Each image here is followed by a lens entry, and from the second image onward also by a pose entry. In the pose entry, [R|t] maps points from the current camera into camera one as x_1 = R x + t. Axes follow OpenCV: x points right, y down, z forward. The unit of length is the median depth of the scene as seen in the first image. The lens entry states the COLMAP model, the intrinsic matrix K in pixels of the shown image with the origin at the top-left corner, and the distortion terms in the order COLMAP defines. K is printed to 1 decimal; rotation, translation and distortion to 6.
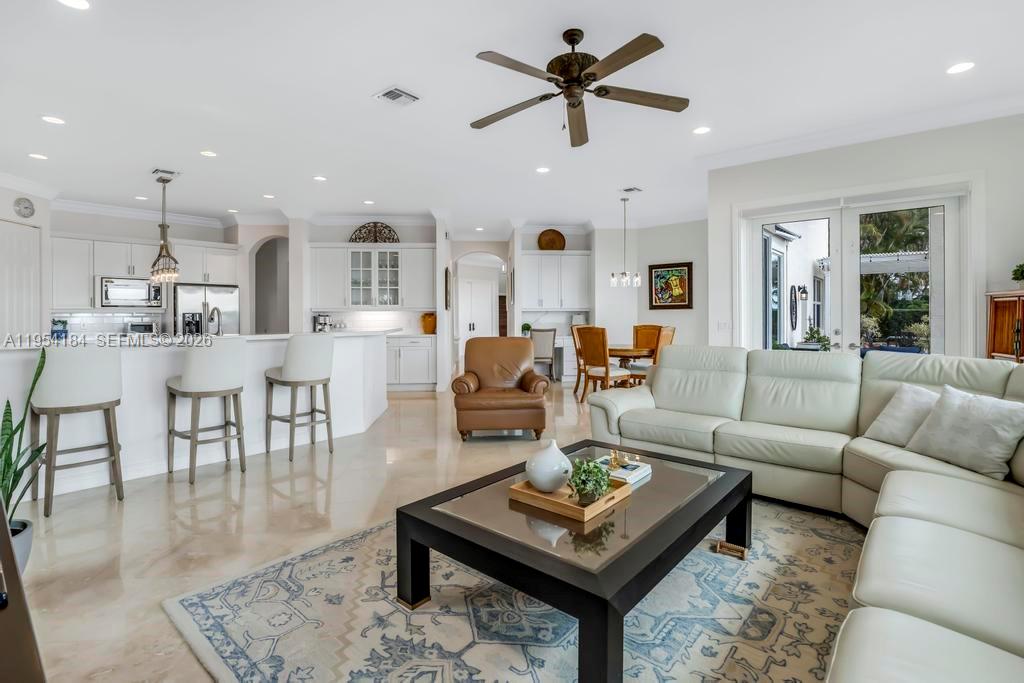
lens RADIAL K [[484.7, 0, 514.2], [0, 484.7, 321.3], [0, 0, 1]] dist [-0.022038, 0.000077]
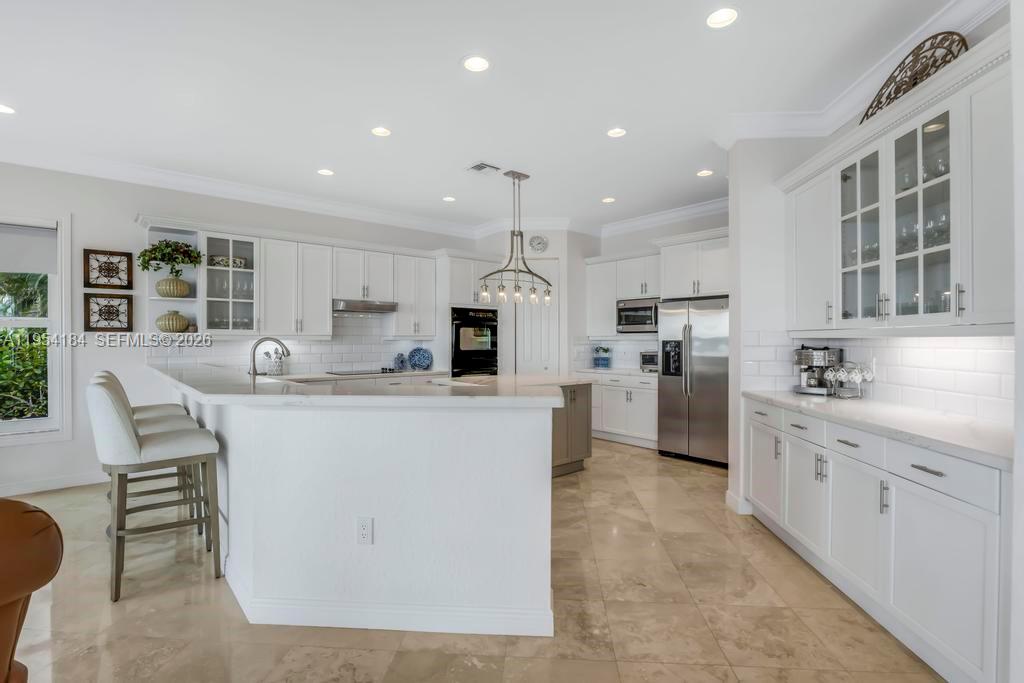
lens RADIAL K [[477.3, 0, 512.0], [0, 477.3, 341.5], [0, 0, 1]] dist [-0.014763, -0.000060]
pose [[-0.140166, 0.006798, -0.990105, 0.044714], [-0.011560, 0.999897, 0.008502, -0.018017], [0.990060, 0.012637, -0.140073, 0.809135]]
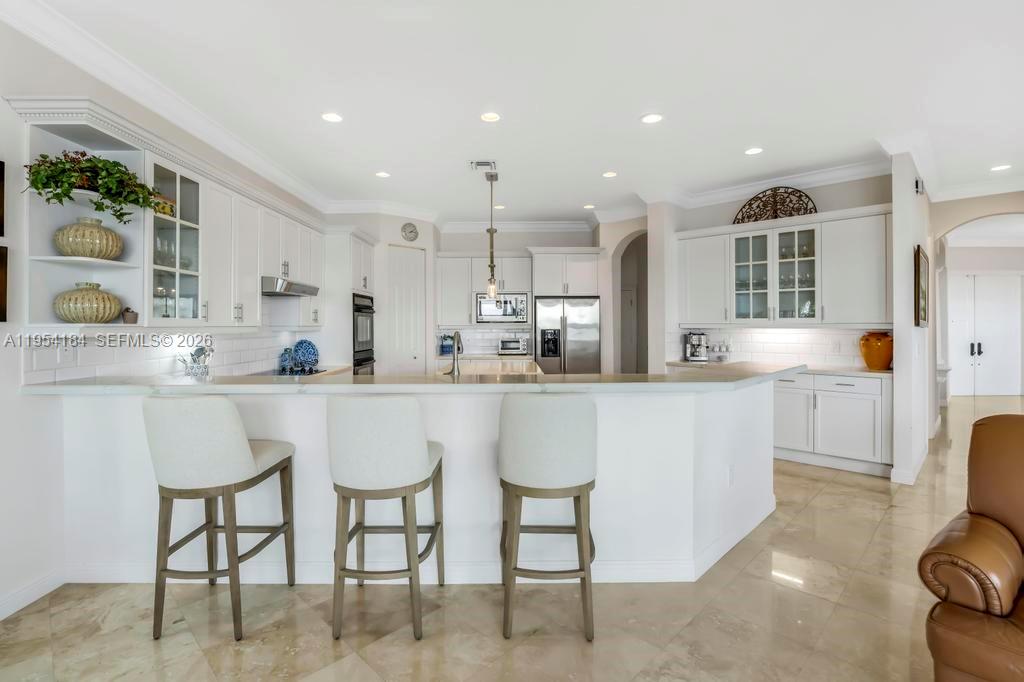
lens RADIAL K [[484.7, 0, 514.2], [0, 484.7, 320.8], [0, 0, 1]] dist [-0.022038, 0.000077]
pose [[0.658009, -0.003520, -0.753002, -0.038761], [-0.009565, 0.999869, -0.013032, -0.019240], [0.752949, 0.015778, 0.657889, 0.336723]]
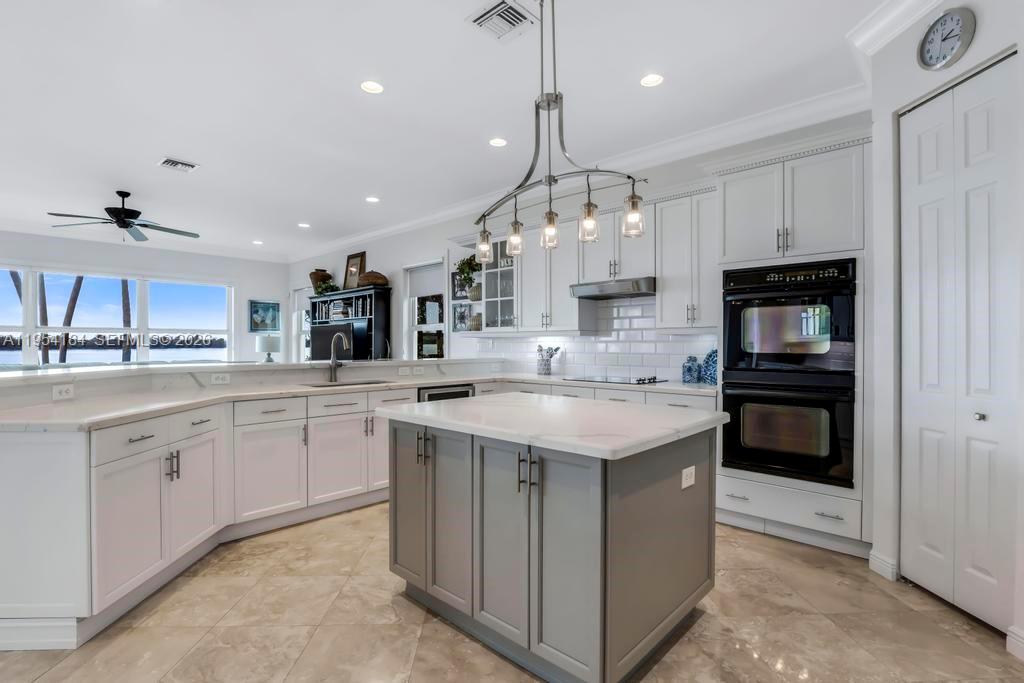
lens RADIAL K [[477.3, 0, 512.0], [0, 477.3, 341.5], [0, 0, 1]] dist [-0.014763, -0.000060]
pose [[-0.999772, 0.005023, 0.020731, -0.527582], [0.005221, 0.999941, 0.009530, -0.010727], [-0.020682, 0.009636, -0.999740, 1.006247]]
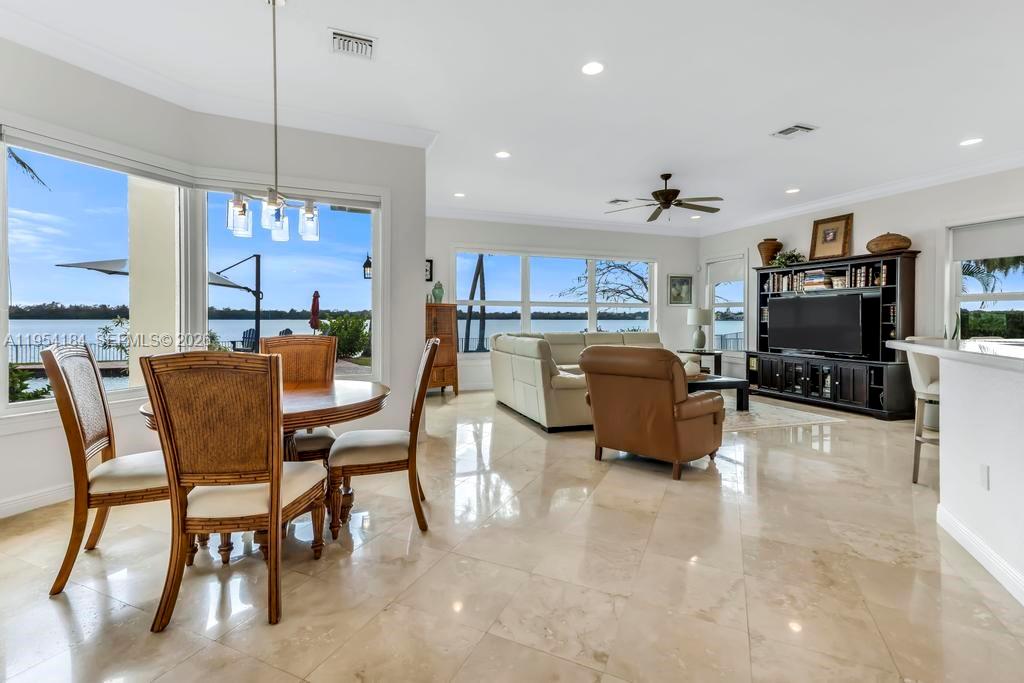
lens RADIAL K [[458.3, 0, 506.4], [0, 458.3, 315.6], [0, 0, 1]] dist [0.033746, -0.000130]
pose [[-0.870377, -0.001149, 0.492384, -0.096406], [0.003582, 0.999956, 0.008665, -0.011127], [-0.492372, 0.009305, -0.870335, 1.081802]]
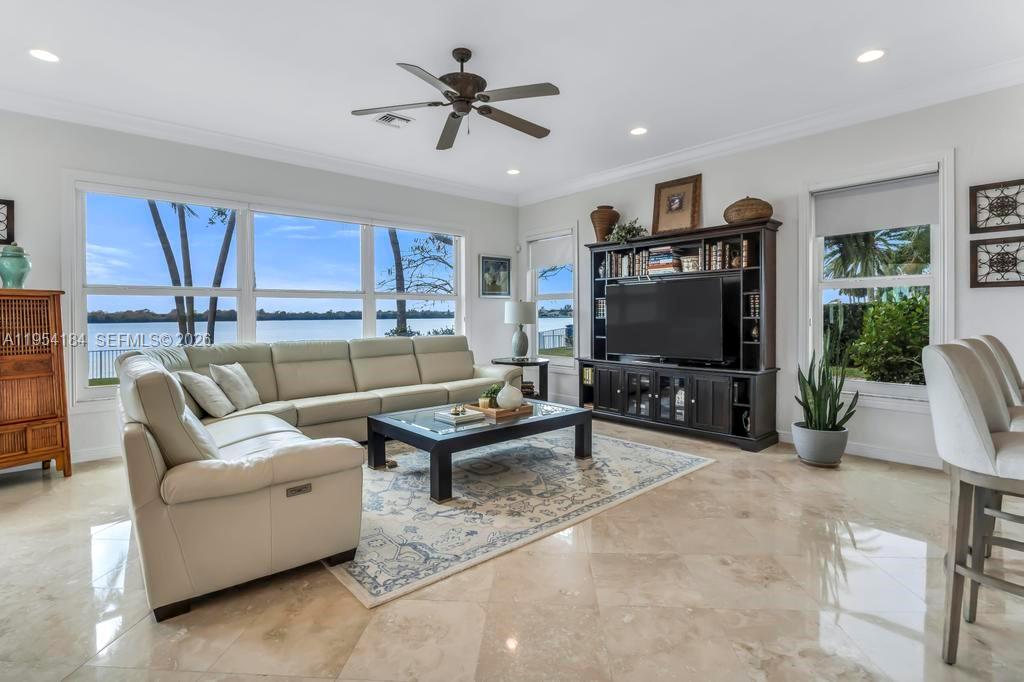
lens RADIAL K [[484.7, 0, 514.2], [0, 484.7, 320.8], [0, 0, 1]] dist [-0.022038, 0.000077]
pose [[-0.991839, 0.006913, 0.127311, -0.054390], [0.010116, 0.999648, 0.024532, -0.003821], [-0.127097, 0.025619, -0.991559, 0.743542]]
